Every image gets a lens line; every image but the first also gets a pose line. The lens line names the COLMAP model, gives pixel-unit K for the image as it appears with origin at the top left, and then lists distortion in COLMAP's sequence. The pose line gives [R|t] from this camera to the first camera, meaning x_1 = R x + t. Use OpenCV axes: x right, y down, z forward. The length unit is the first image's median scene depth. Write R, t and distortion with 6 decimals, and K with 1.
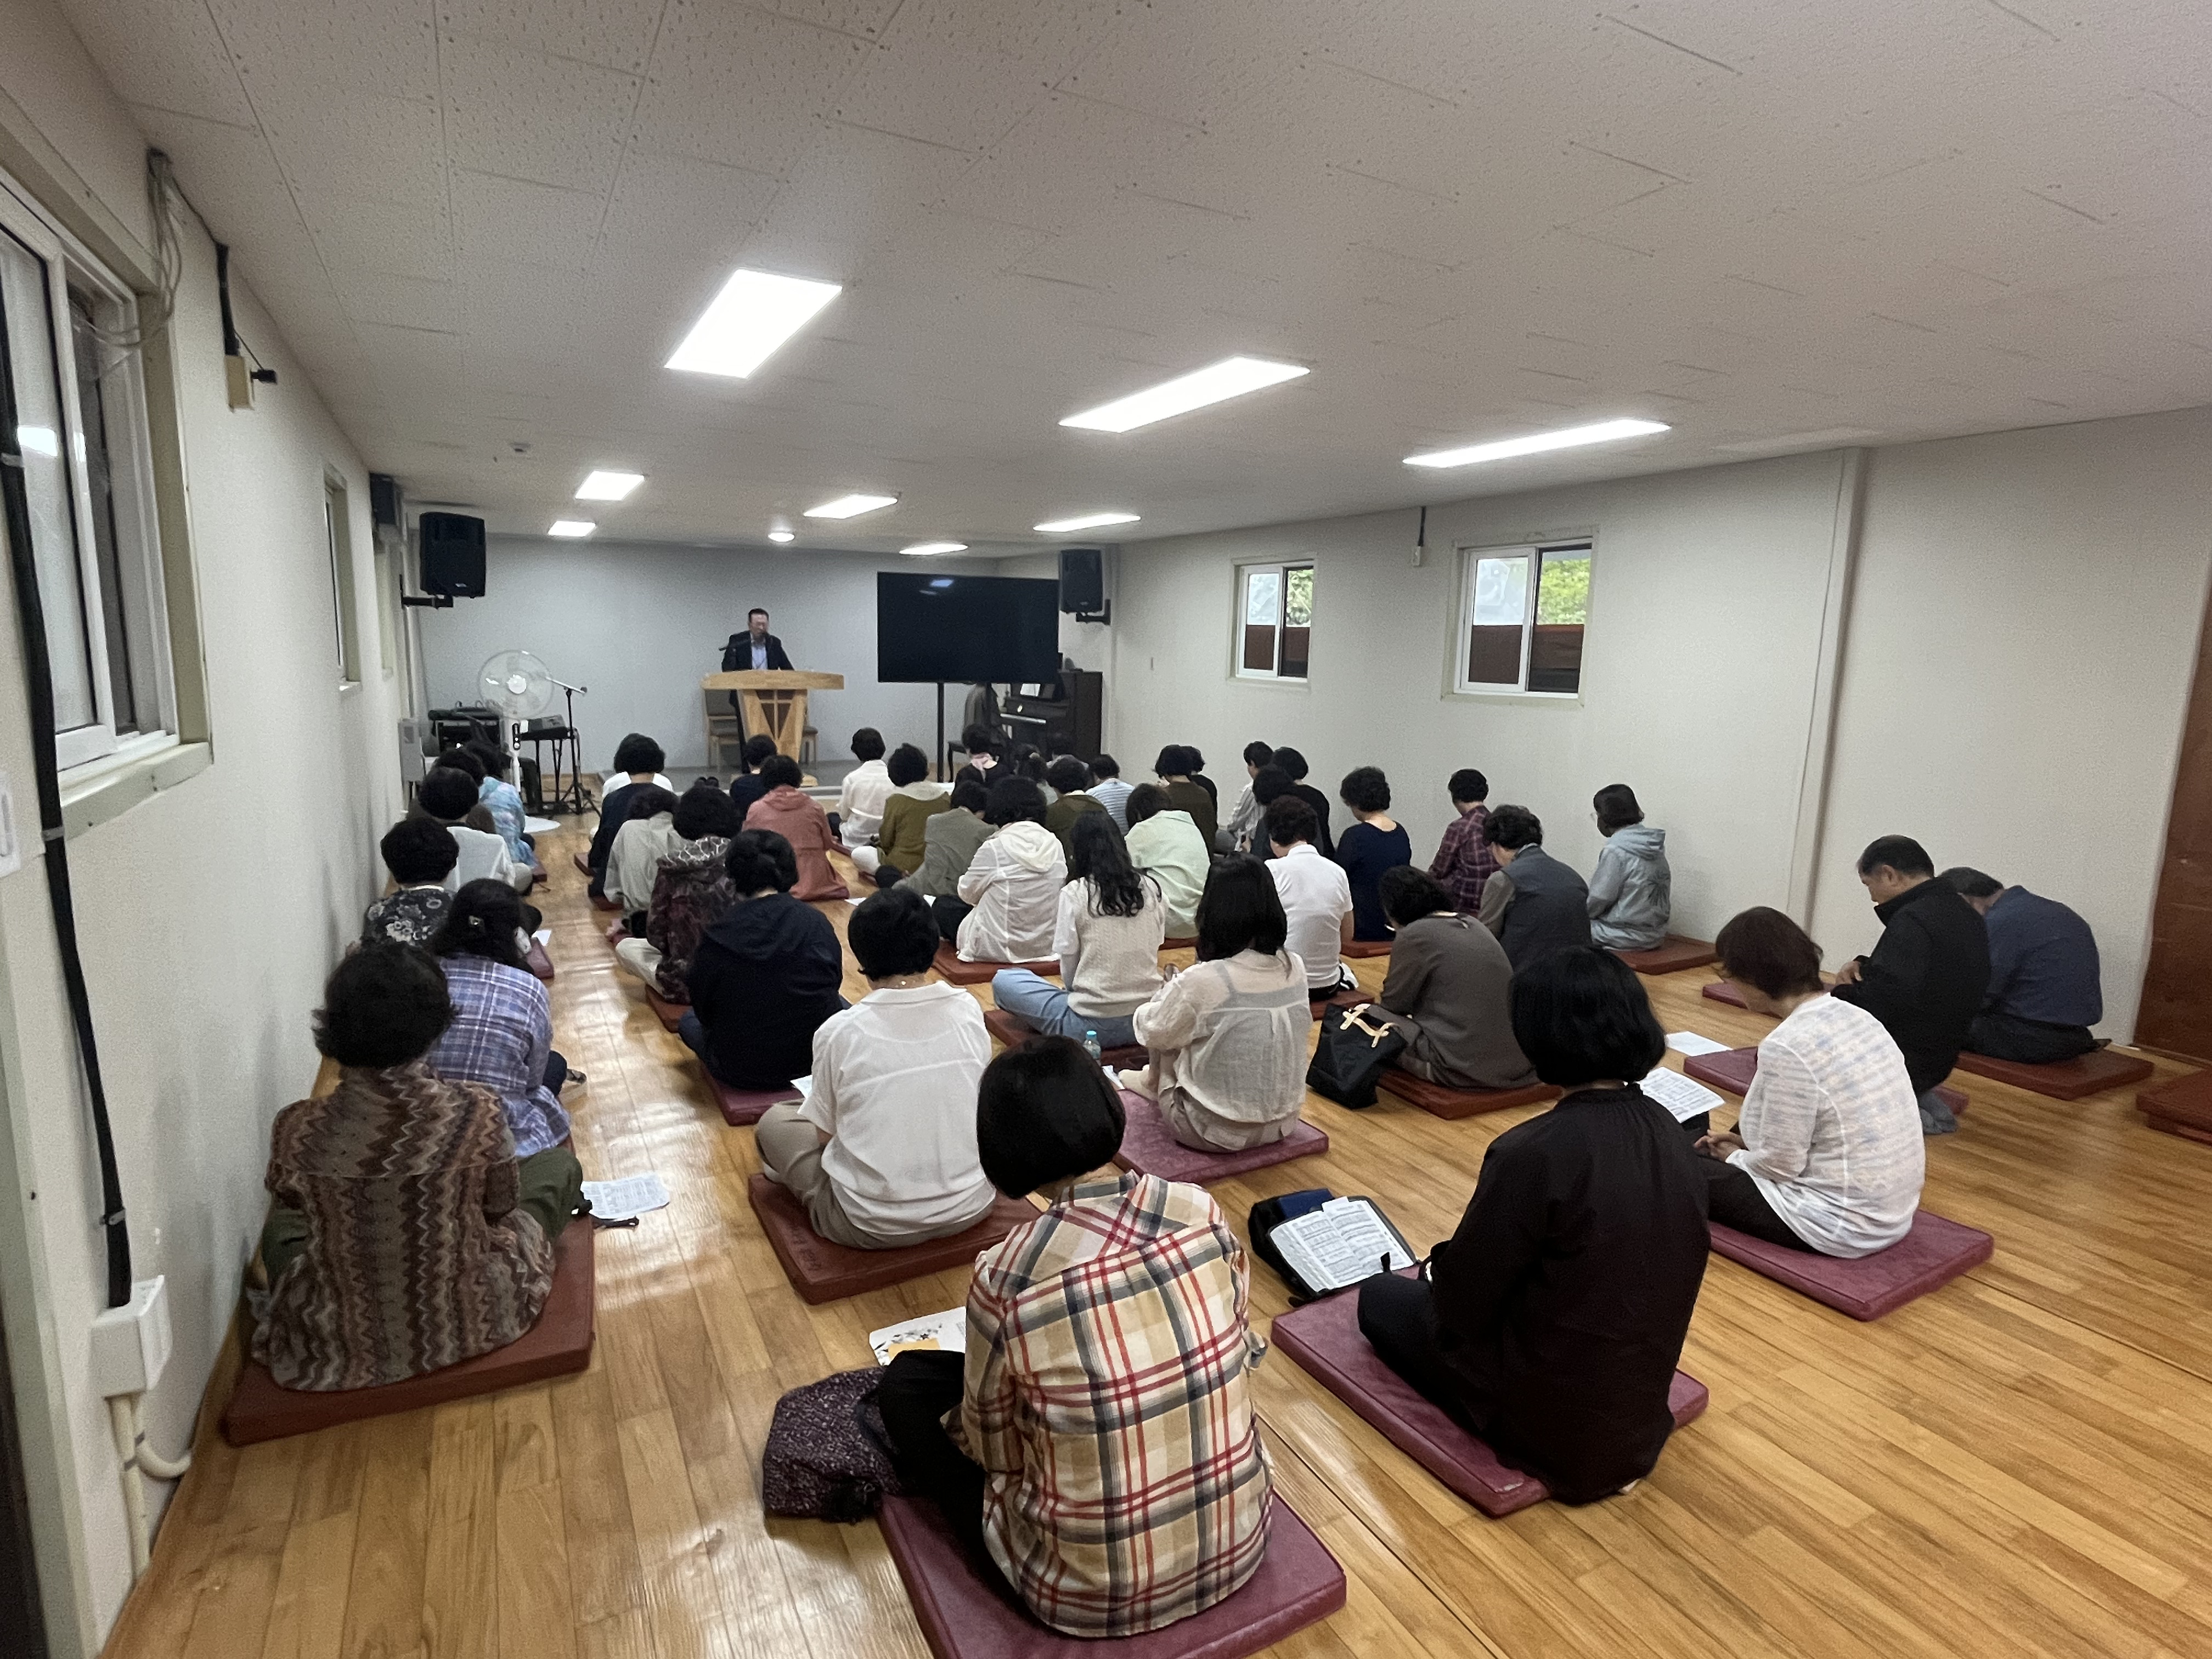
lens RADIAL K [[1125.9, 0, 1106.0], [0, 1125.9, 829.5], [0, 0, 1]] dist [-0.000550, 0.000029]
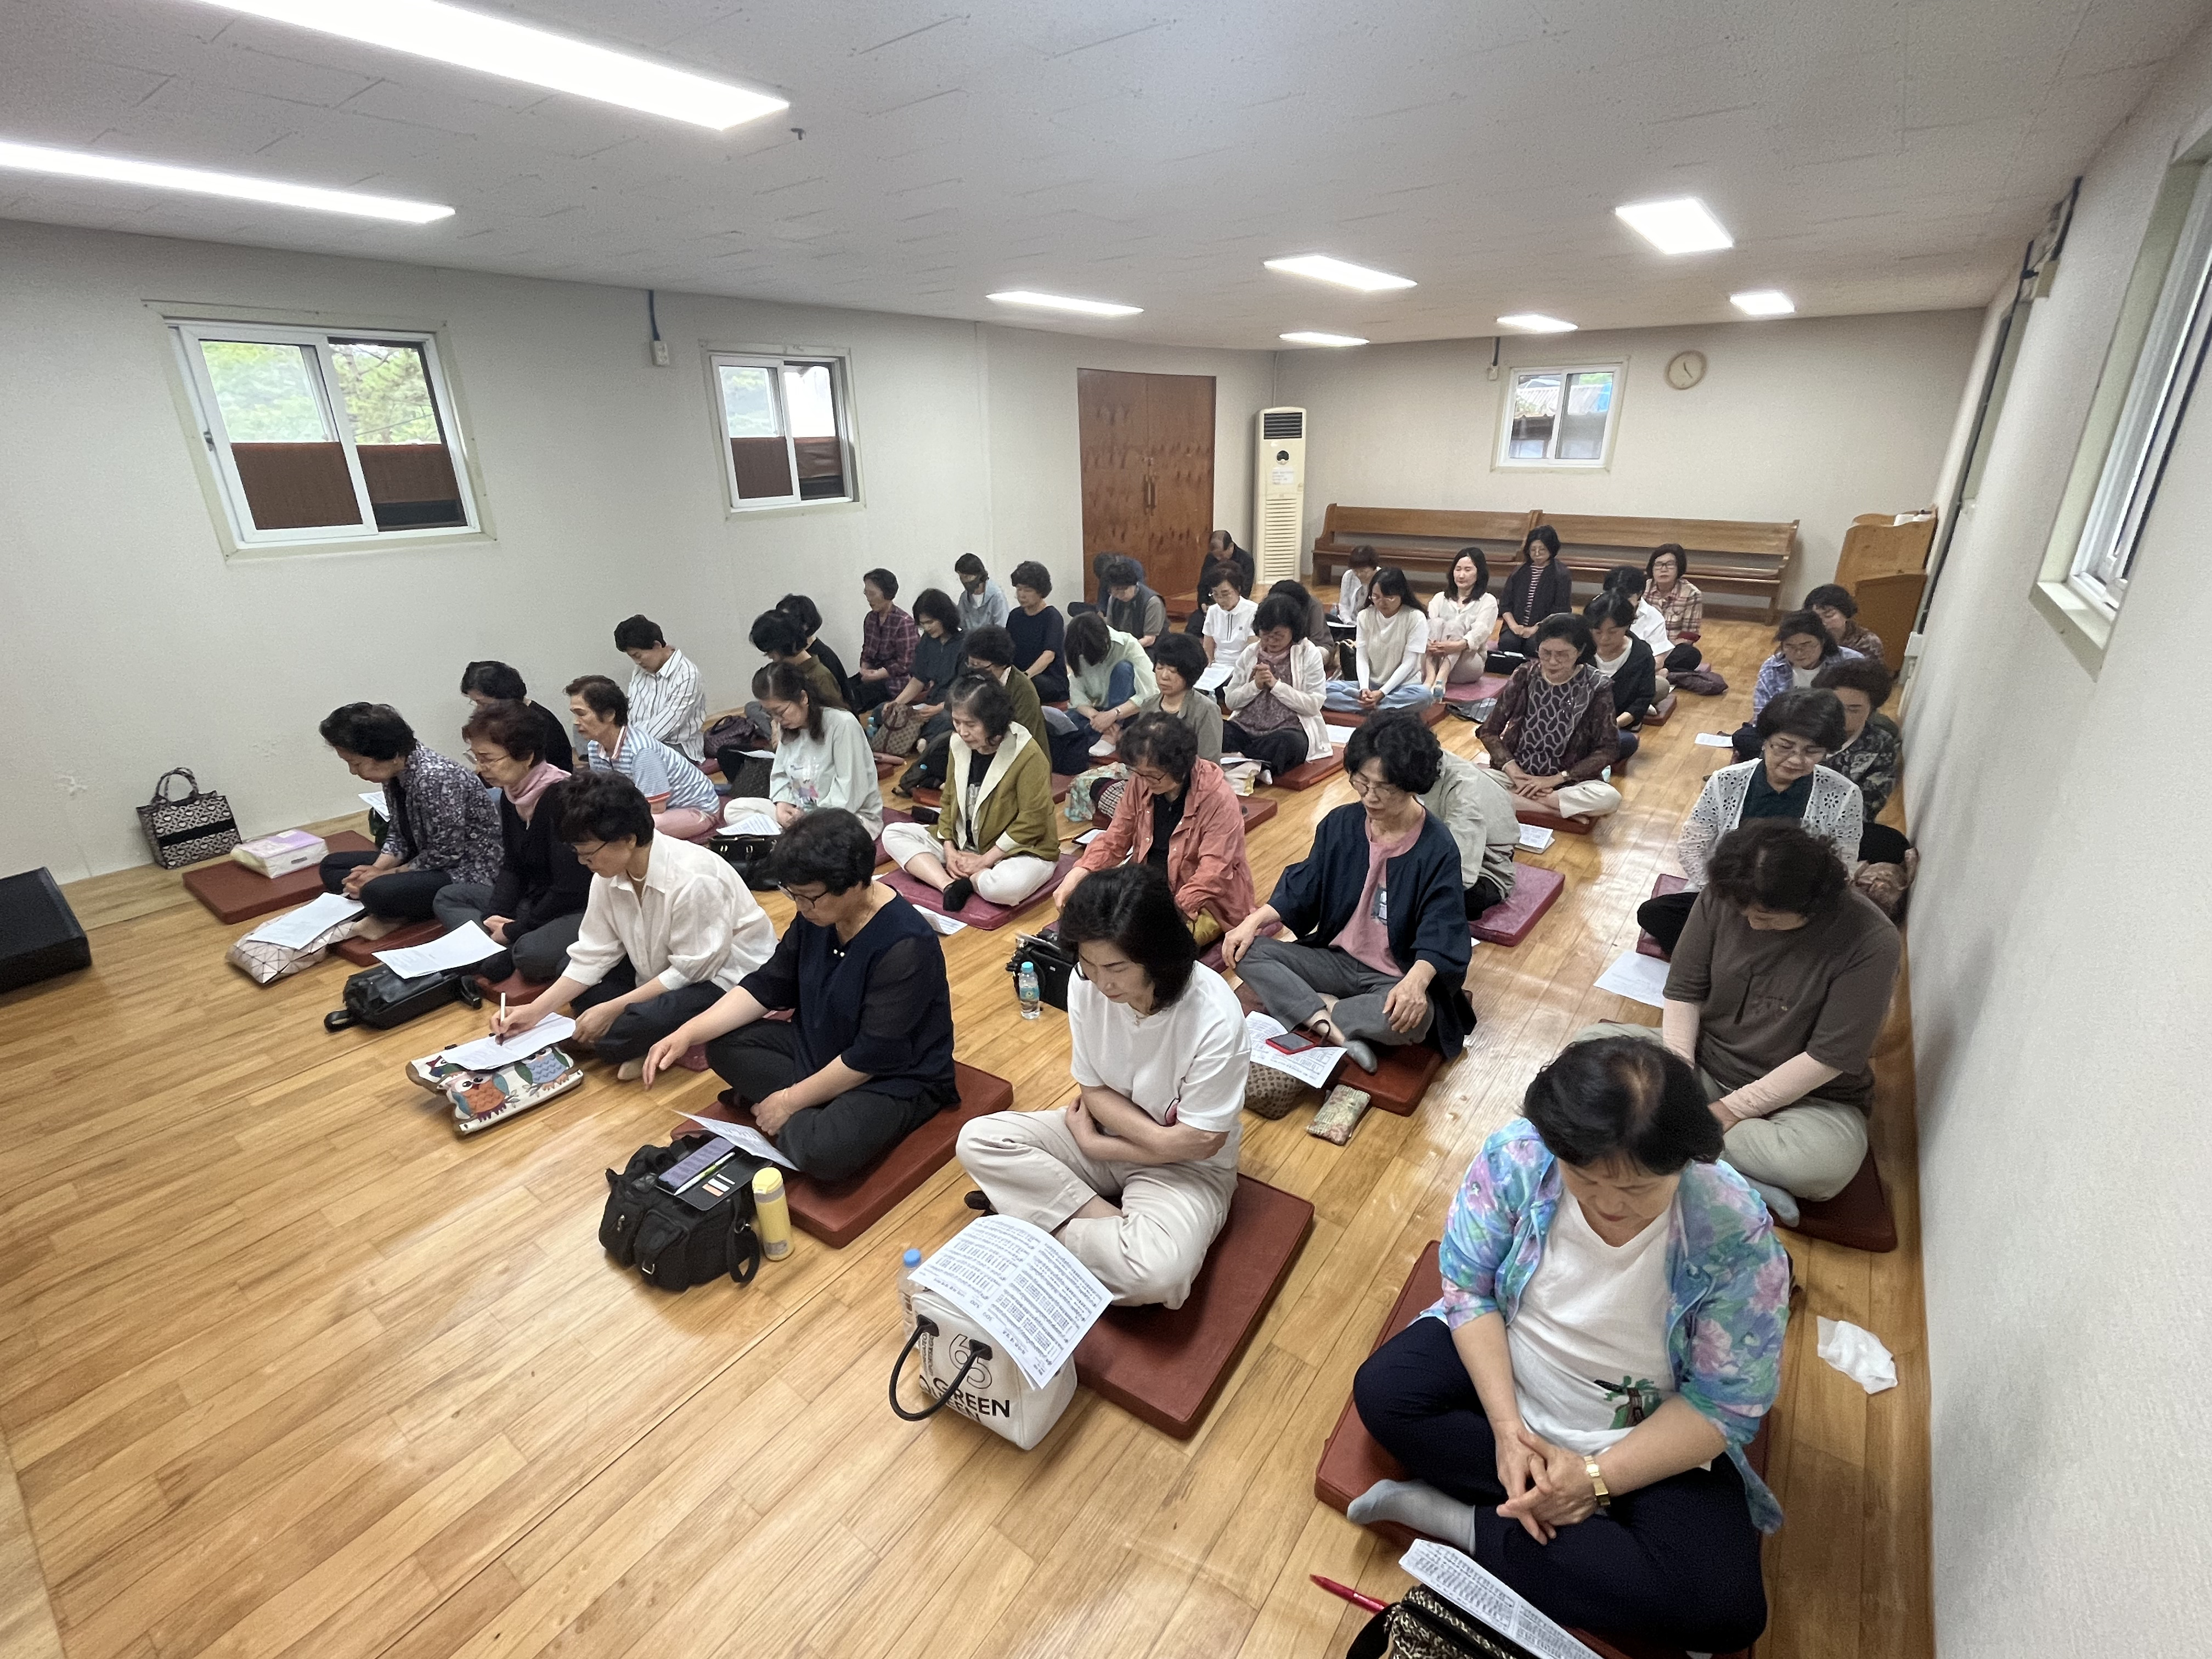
lens RADIAL K [[942.5, 0, 1106.0], [0, 942.5, 829.5], [0, 0, 1]] dist [-0.000502, -0.000044]
pose [[-0.407280, -0.346691, 0.844943, -0.636800], [0.177102, 0.877610, 0.445462, -0.195987], [-0.895967, 0.331069, -0.296034, 1.095604]]
